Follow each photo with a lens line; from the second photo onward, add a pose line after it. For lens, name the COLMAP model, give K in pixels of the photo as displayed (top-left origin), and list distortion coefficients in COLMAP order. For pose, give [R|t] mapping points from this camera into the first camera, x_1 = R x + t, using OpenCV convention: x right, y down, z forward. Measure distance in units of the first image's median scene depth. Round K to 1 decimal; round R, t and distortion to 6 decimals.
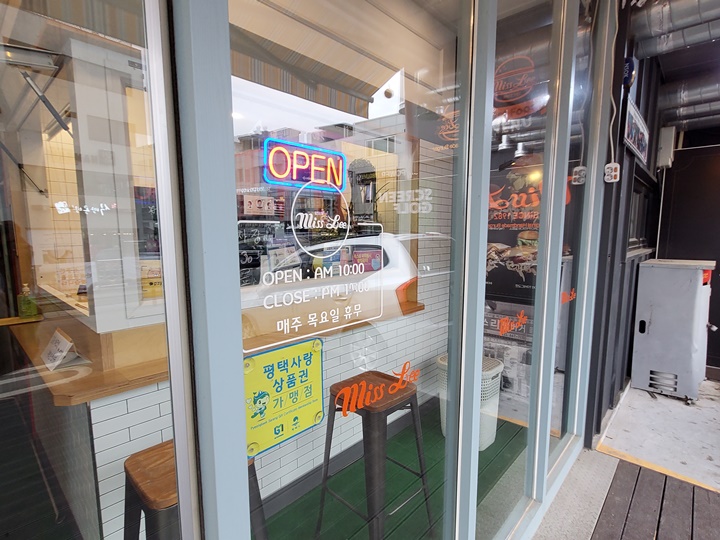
lens RADIAL K [[373.8, 0, 360.0], [0, 373.8, 270.0], [0, 0, 1]] dist [-0.000491, -0.000023]
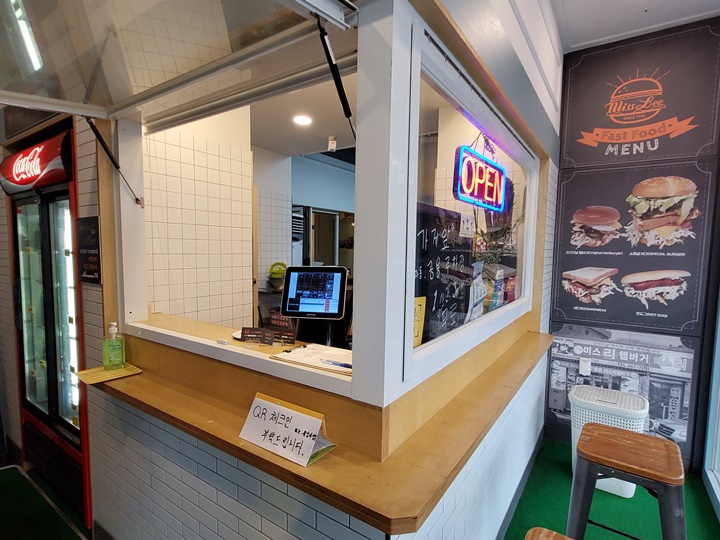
lens RADIAL K [[373.8, 0, 360.0], [0, 373.8, 270.0], [0, 0, 1]] dist [-0.000491, -0.000023]
pose [[0.989513, 0.004763, 0.144365, -0.427658], [0.001456, 0.999076, -0.042948, -0.029308], [-0.144436, 0.042708, 0.988592, 0.157371]]
